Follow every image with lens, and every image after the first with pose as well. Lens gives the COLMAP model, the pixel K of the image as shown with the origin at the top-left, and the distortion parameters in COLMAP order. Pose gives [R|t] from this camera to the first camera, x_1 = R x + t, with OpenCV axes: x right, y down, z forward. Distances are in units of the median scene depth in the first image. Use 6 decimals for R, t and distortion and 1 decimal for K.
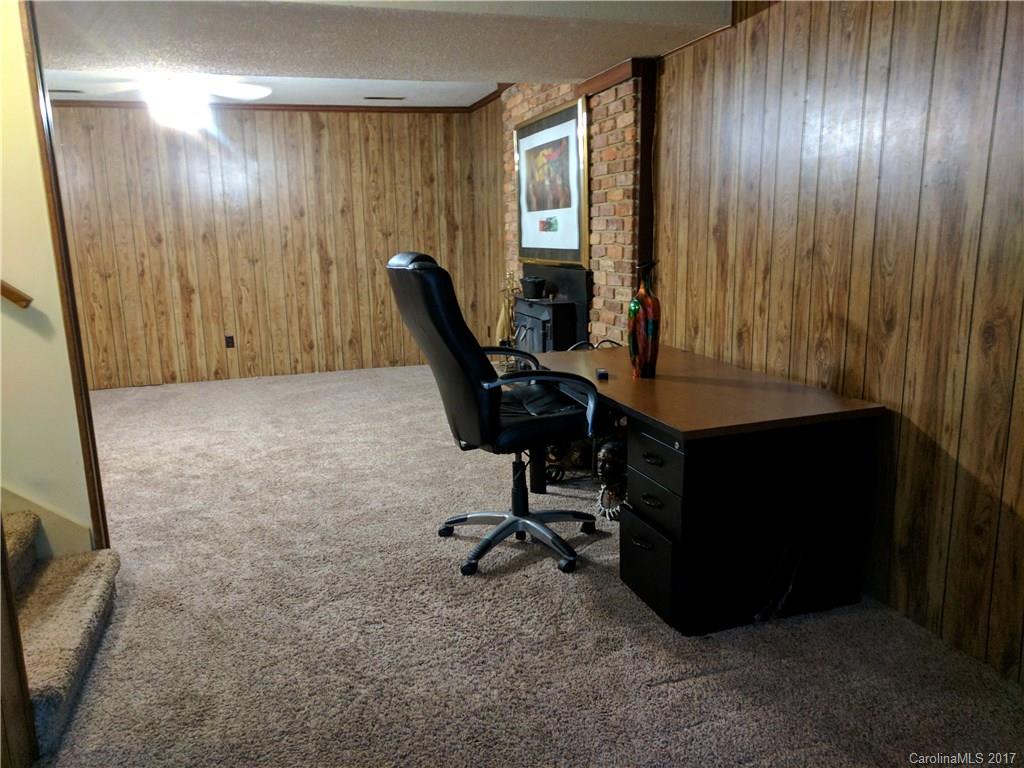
lens RADIAL K [[763.3, 0, 518.9], [0, 763.3, 386.8], [0, 0, 1]] dist [-0.007957, 0.010088]
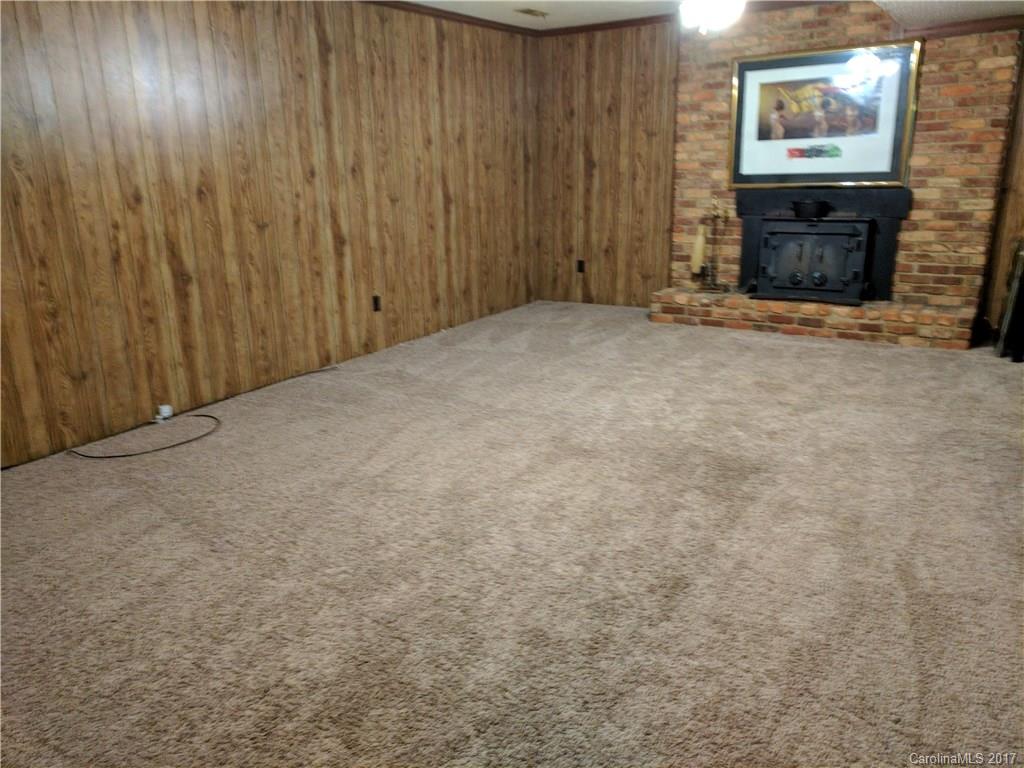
lens RADIAL K [[763.3, 0, 511.8], [0, 763.3, 380.0], [0, 0, 1]] dist [-0.007957, 0.010088]
pose [[0.777938, -0.172787, 0.604116, -0.947627], [0.139755, 0.984945, 0.101744, -0.052196], [-0.612602, 0.005278, 0.790374, 0.352437]]
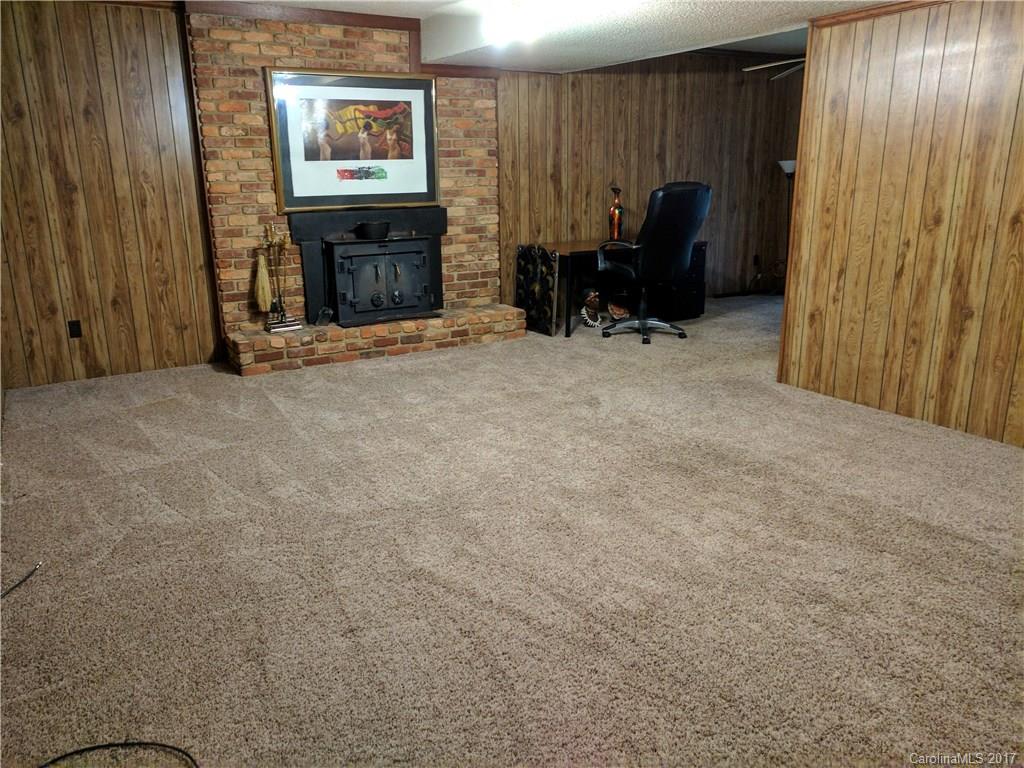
lens RADIAL K [[763.3, 0, 507.5], [0, 763.3, 386.1], [0, 0, 1]] dist [-0.007957, 0.010088]
pose [[-0.218662, -0.240402, 0.945724, -1.037578], [0.217721, 0.932726, 0.287437, -0.178605], [-0.951202, 0.268755, -0.151612, 0.955234]]
